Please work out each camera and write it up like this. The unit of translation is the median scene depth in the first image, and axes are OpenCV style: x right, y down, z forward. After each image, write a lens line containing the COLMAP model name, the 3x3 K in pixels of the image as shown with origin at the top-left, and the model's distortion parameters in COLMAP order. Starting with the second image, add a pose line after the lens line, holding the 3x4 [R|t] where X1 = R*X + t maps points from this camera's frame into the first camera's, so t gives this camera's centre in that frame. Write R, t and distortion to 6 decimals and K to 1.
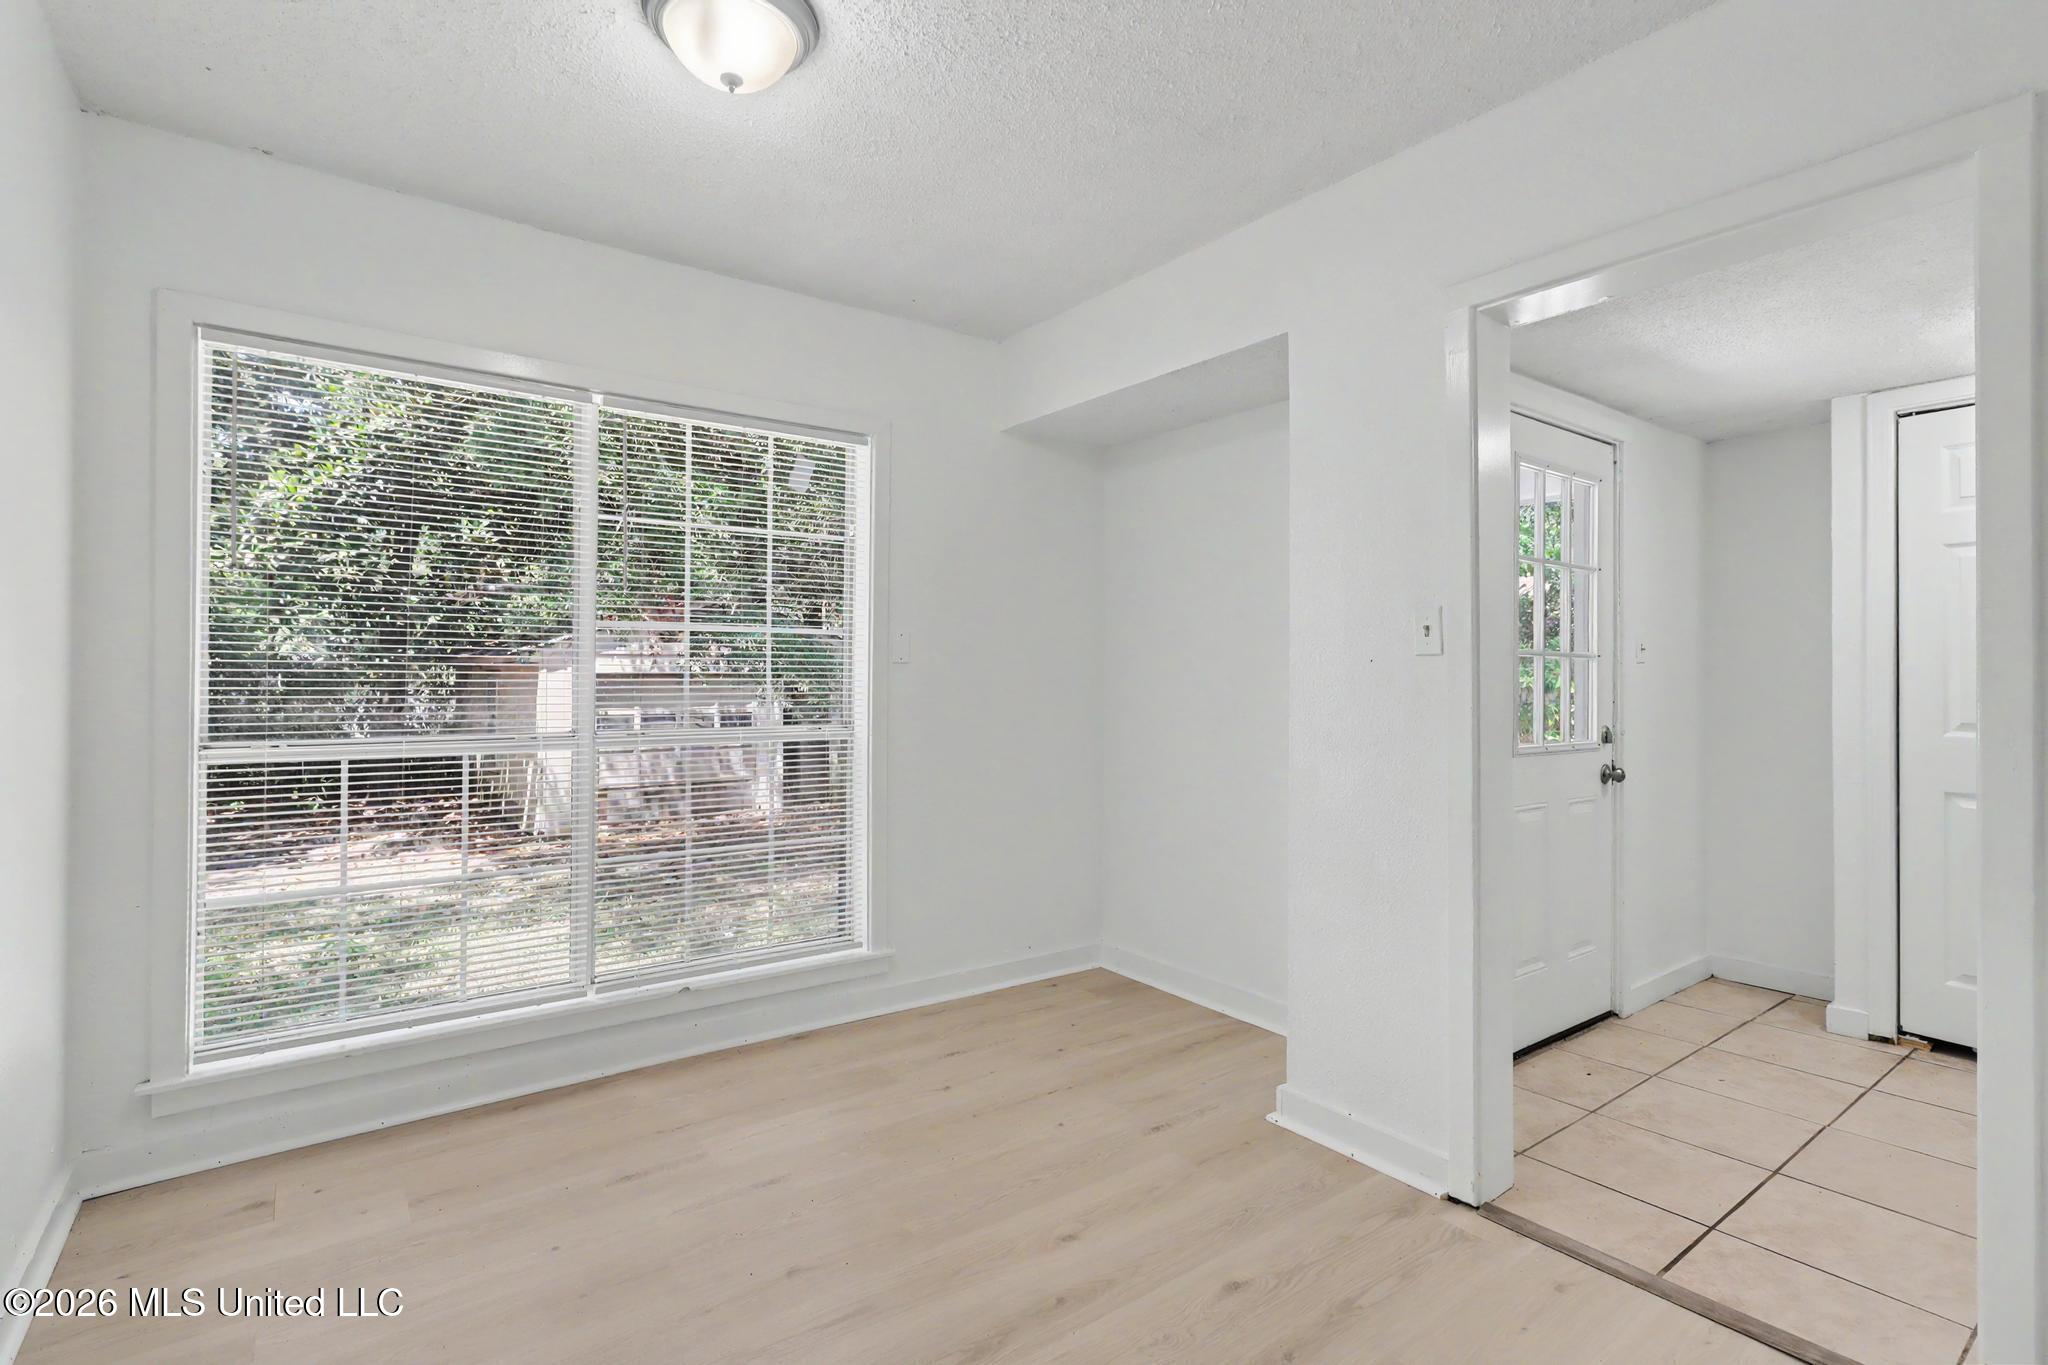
lens RADIAL K [[966.6, 0, 1026.5], [0, 966.6, 686.0], [0, 0, 1]] dist [-0.001111, 0.000109]
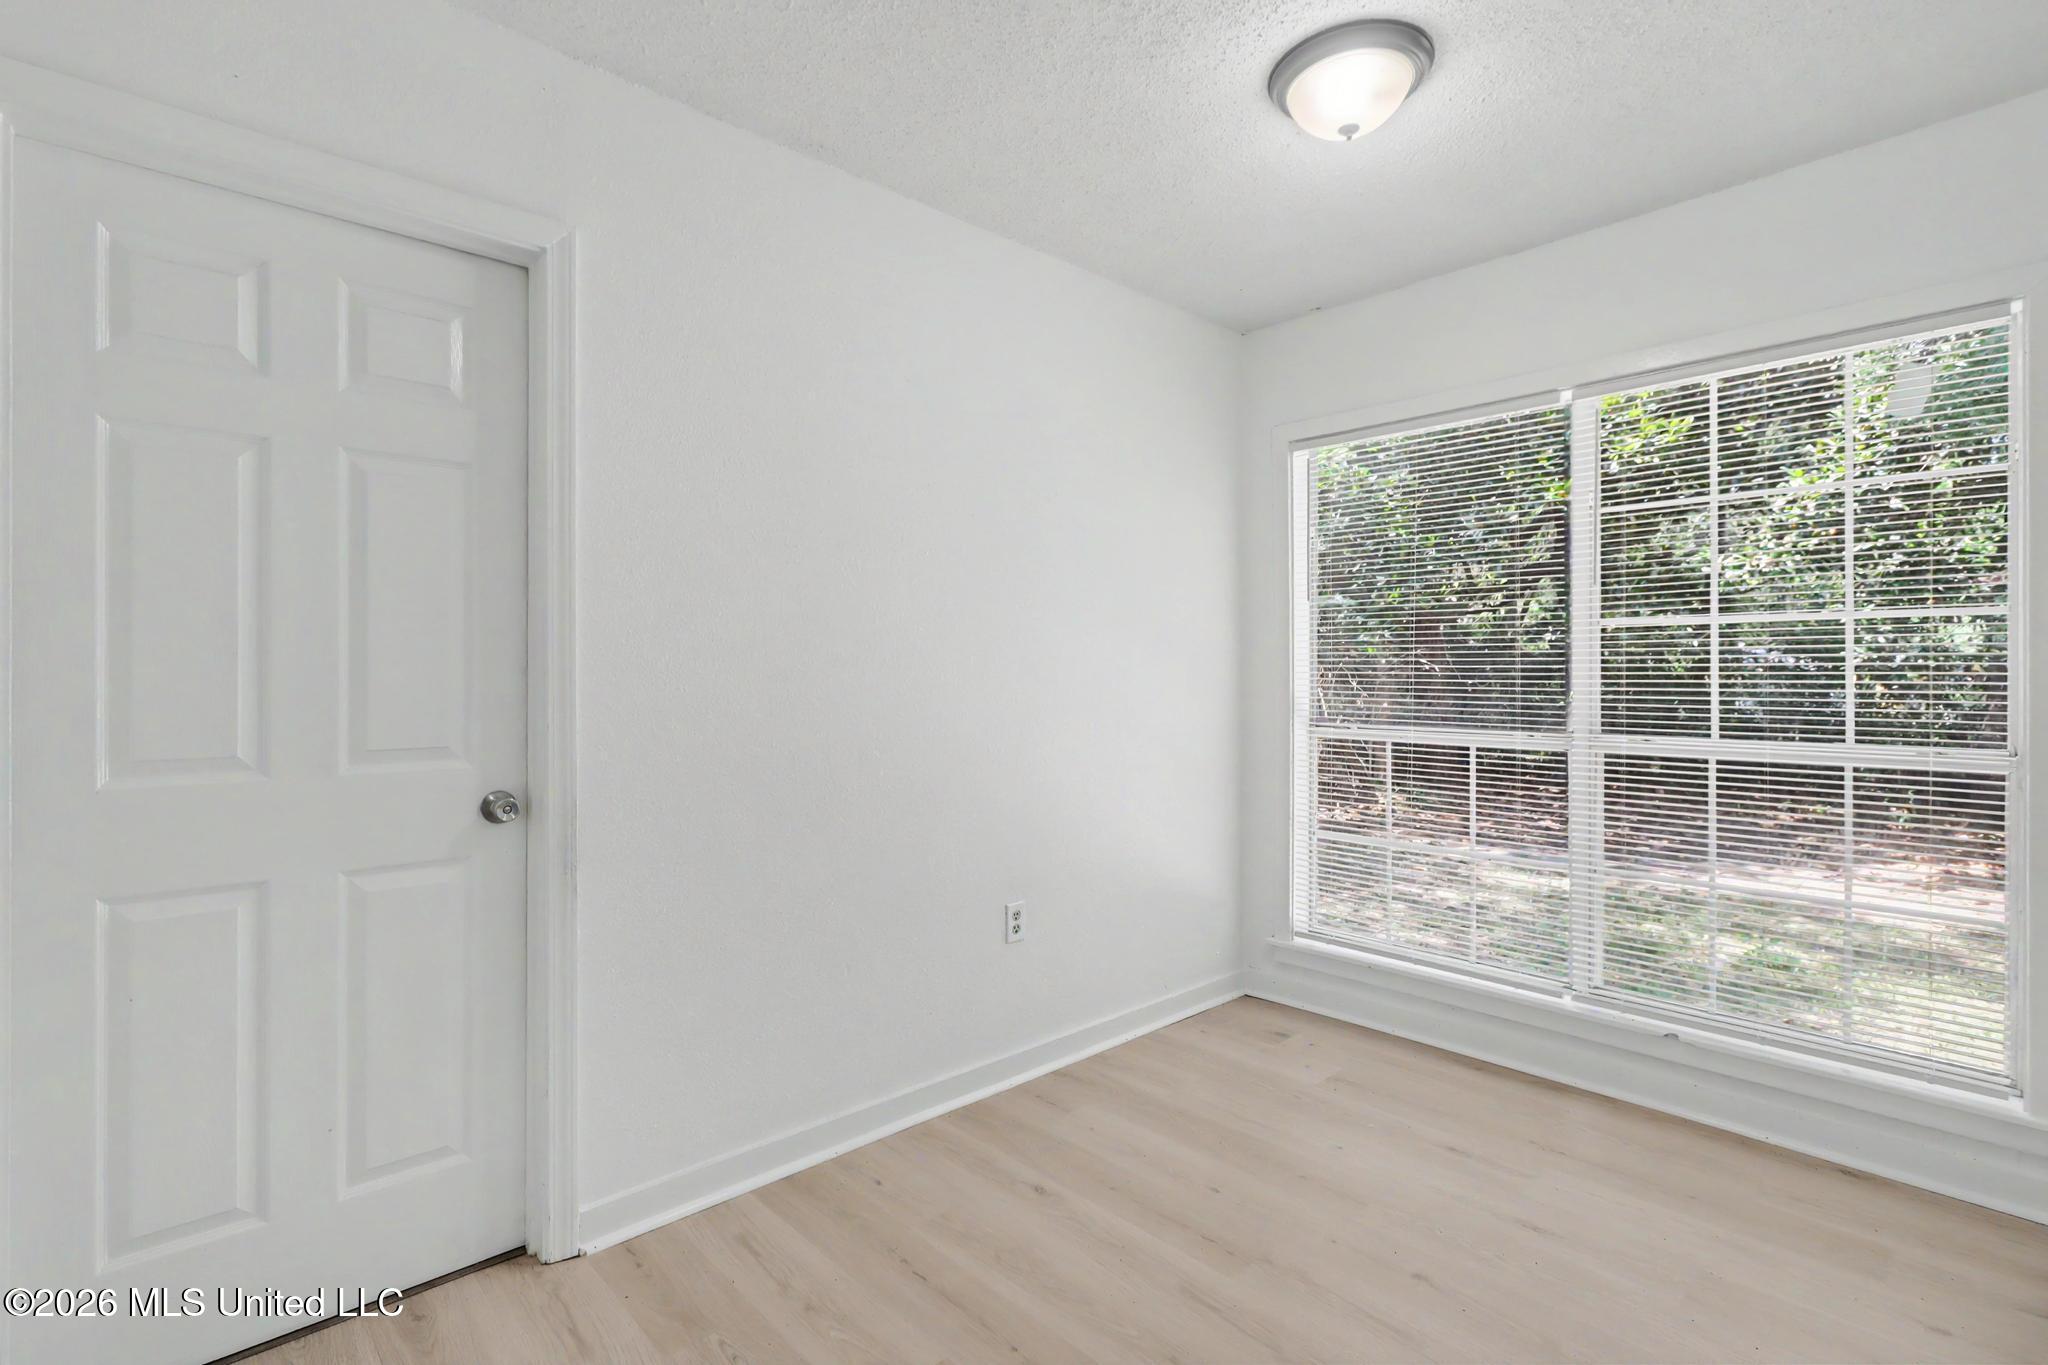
lens RADIAL K [[966.6, 0, 1026.5], [0, 966.6, 686.0], [0, 0, 1]] dist [-0.001111, 0.000109]
pose [[0.091400, 0.005607, -0.995798, 0.460446], [-0.007768, 0.999958, 0.004917, -0.001828], [0.995784, 0.007286, 0.091440, 0.337305]]
